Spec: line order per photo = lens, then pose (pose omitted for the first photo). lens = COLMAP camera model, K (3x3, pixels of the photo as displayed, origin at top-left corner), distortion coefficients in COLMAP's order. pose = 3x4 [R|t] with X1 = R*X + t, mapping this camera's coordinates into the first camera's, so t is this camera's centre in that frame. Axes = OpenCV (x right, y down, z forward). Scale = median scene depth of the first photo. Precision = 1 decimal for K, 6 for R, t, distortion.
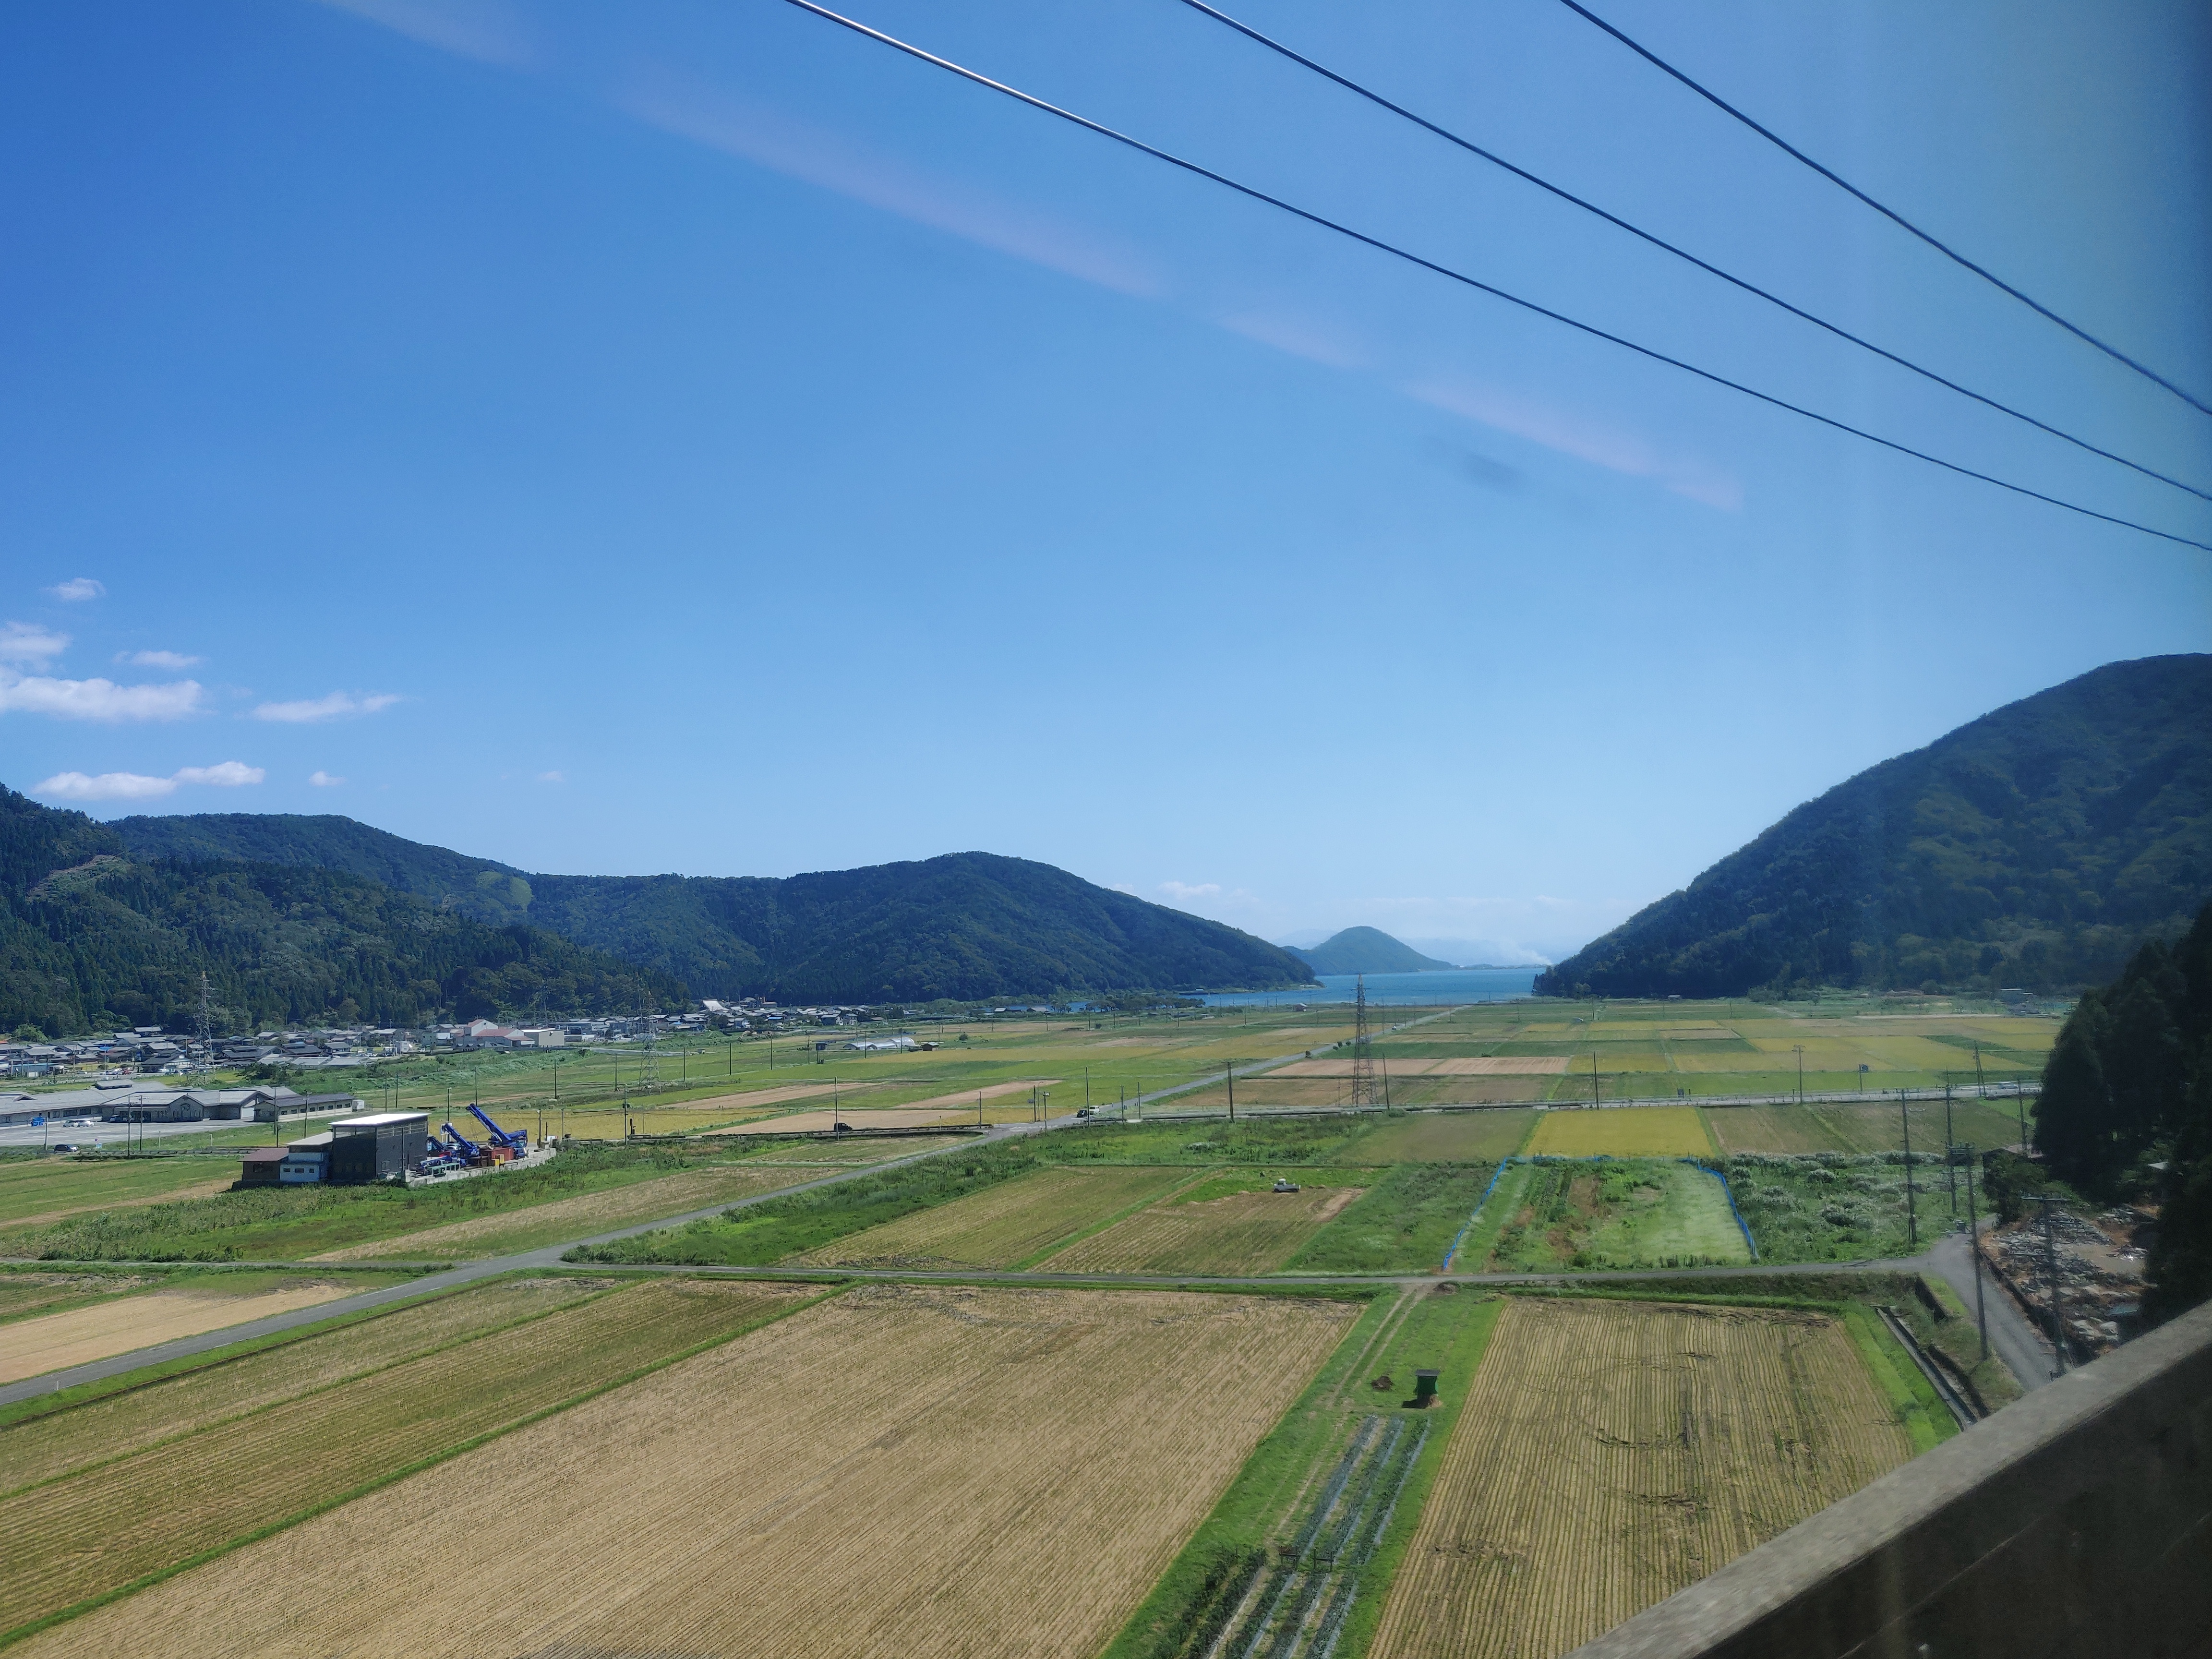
lens RADIAL K [[1618.4, 0, 1106.0], [0, 1618.4, 829.5], [0, 0, 1]] dist [0.000637, -0.000363]
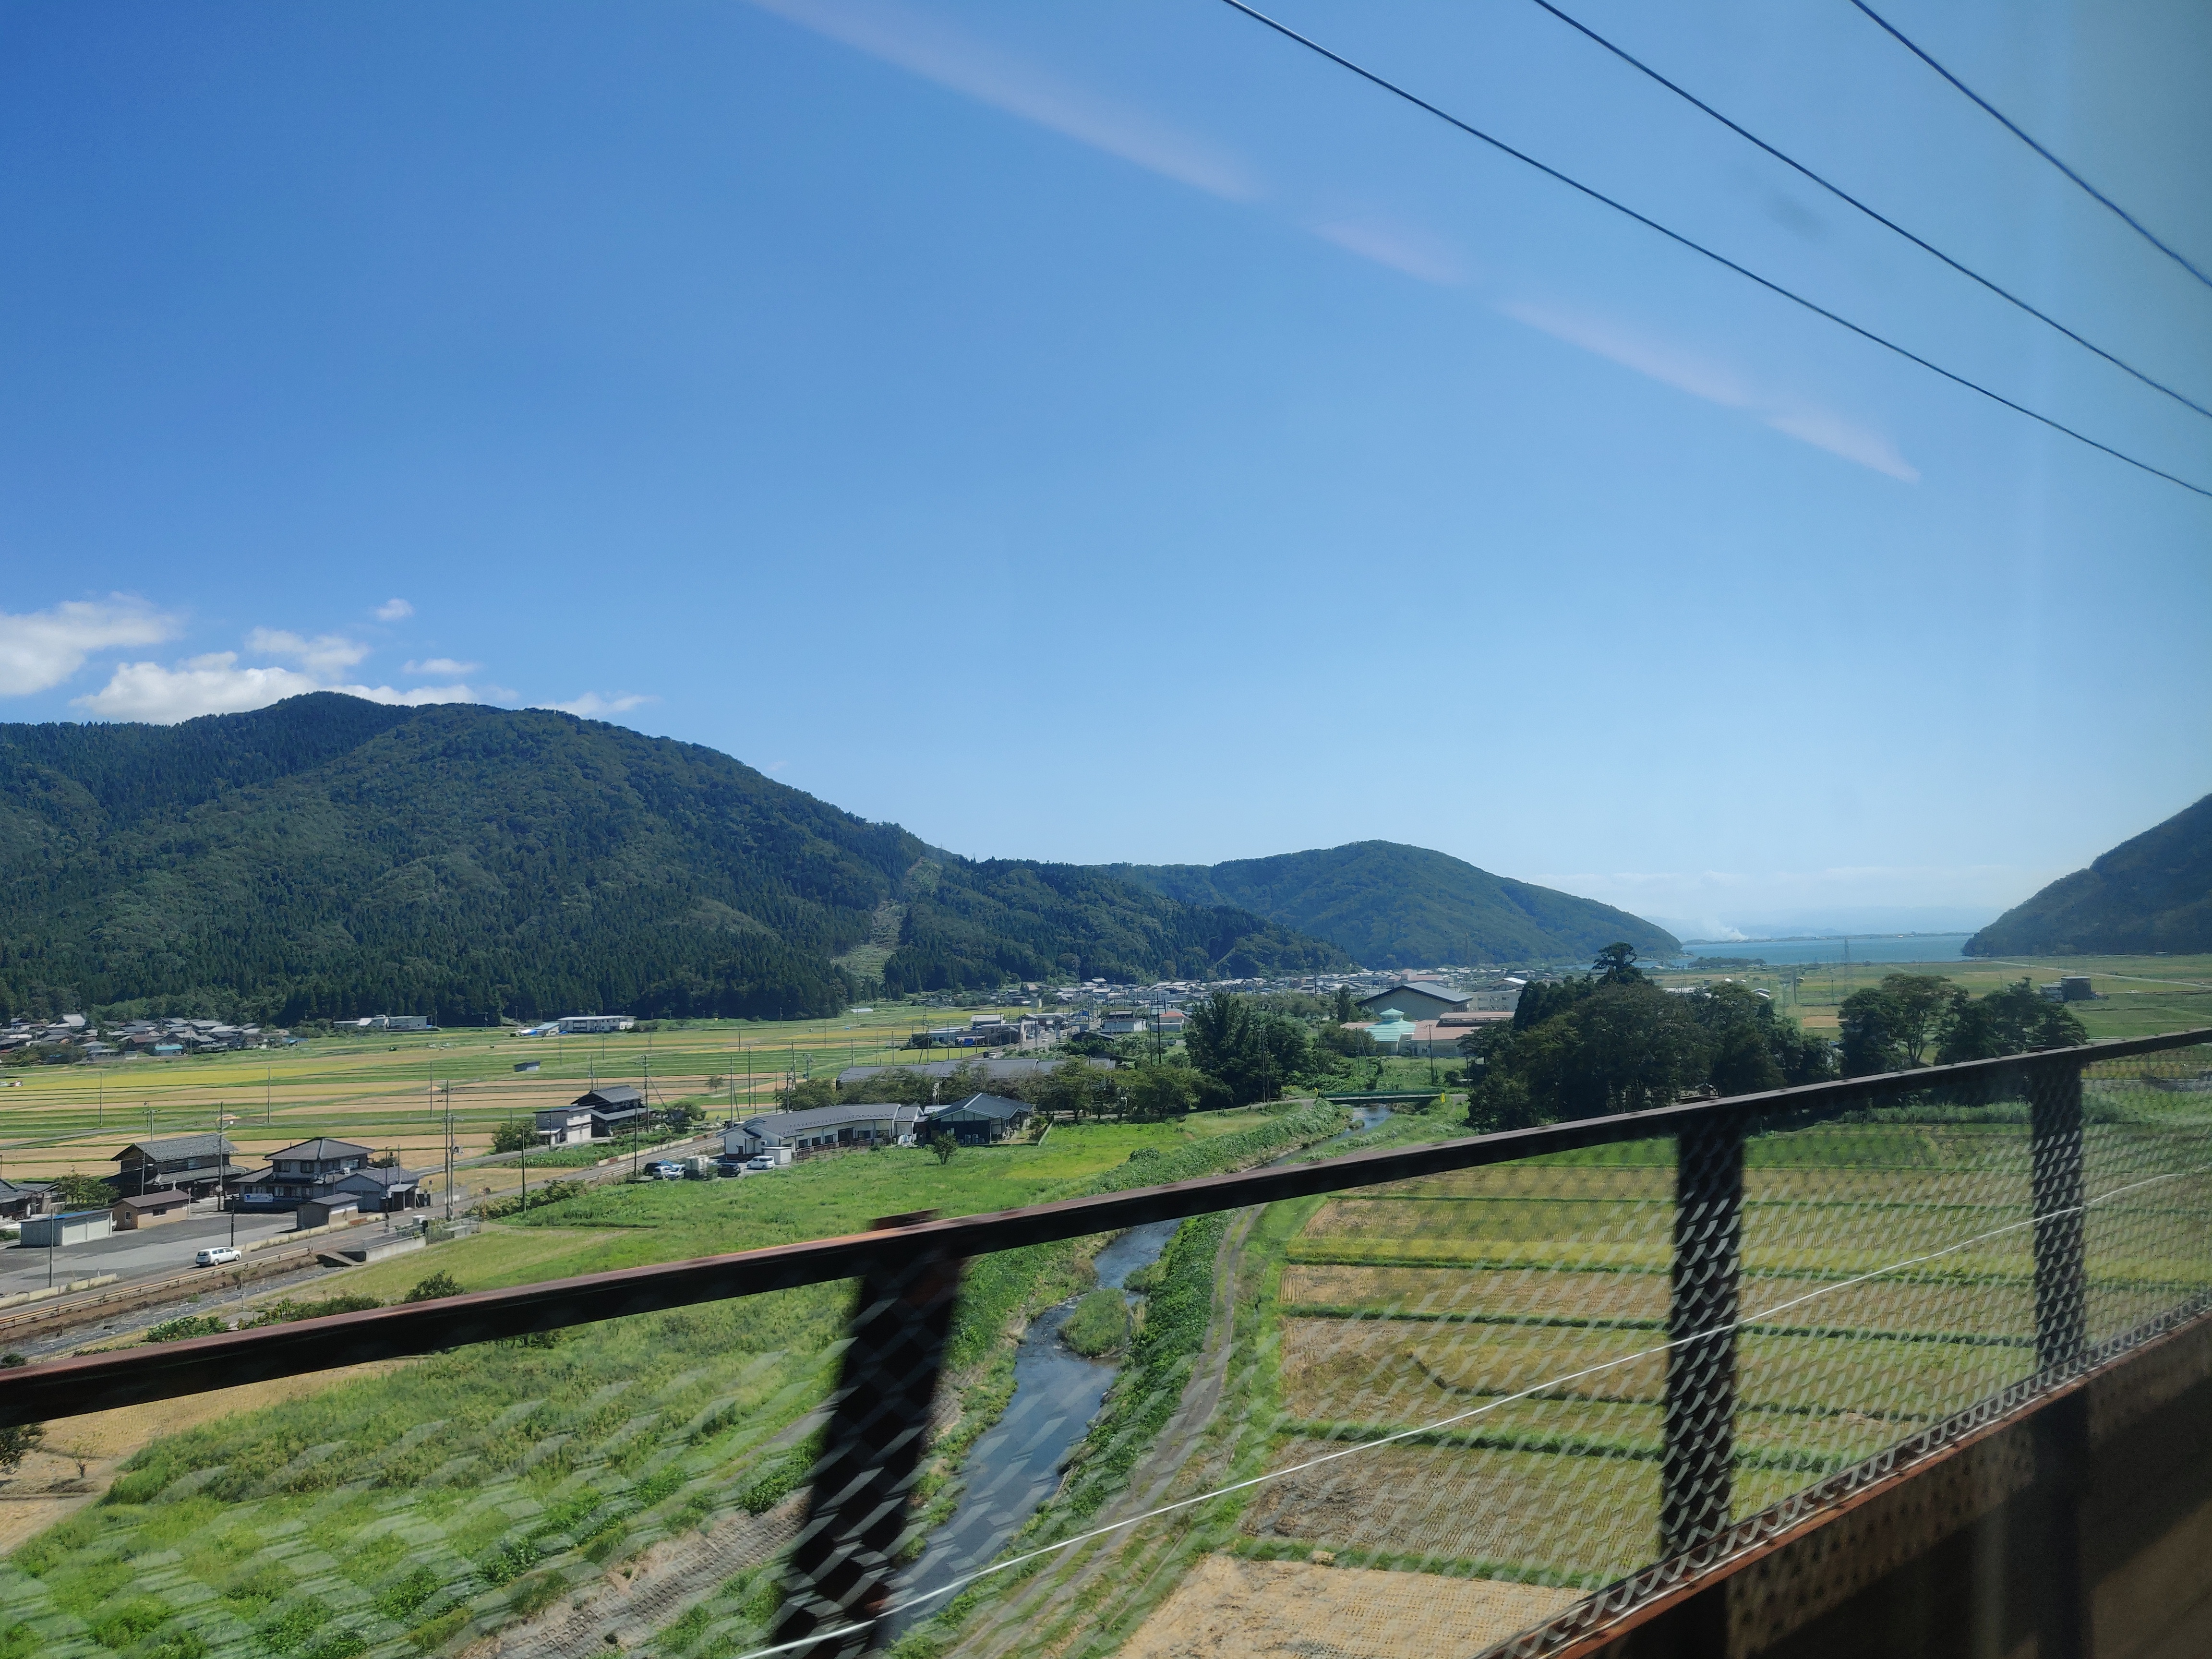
lens RADIAL K [[1618.4, 0, 1106.0], [0, 1618.4, 829.5], [0, 0, 1]] dist [0.000637, -0.000363]
pose [[0.996702, -0.012249, -0.080219, -0.181707], [0.013234, 0.999843, 0.011756, -0.010408], [0.080062, -0.012779, 0.996708, -0.166998]]
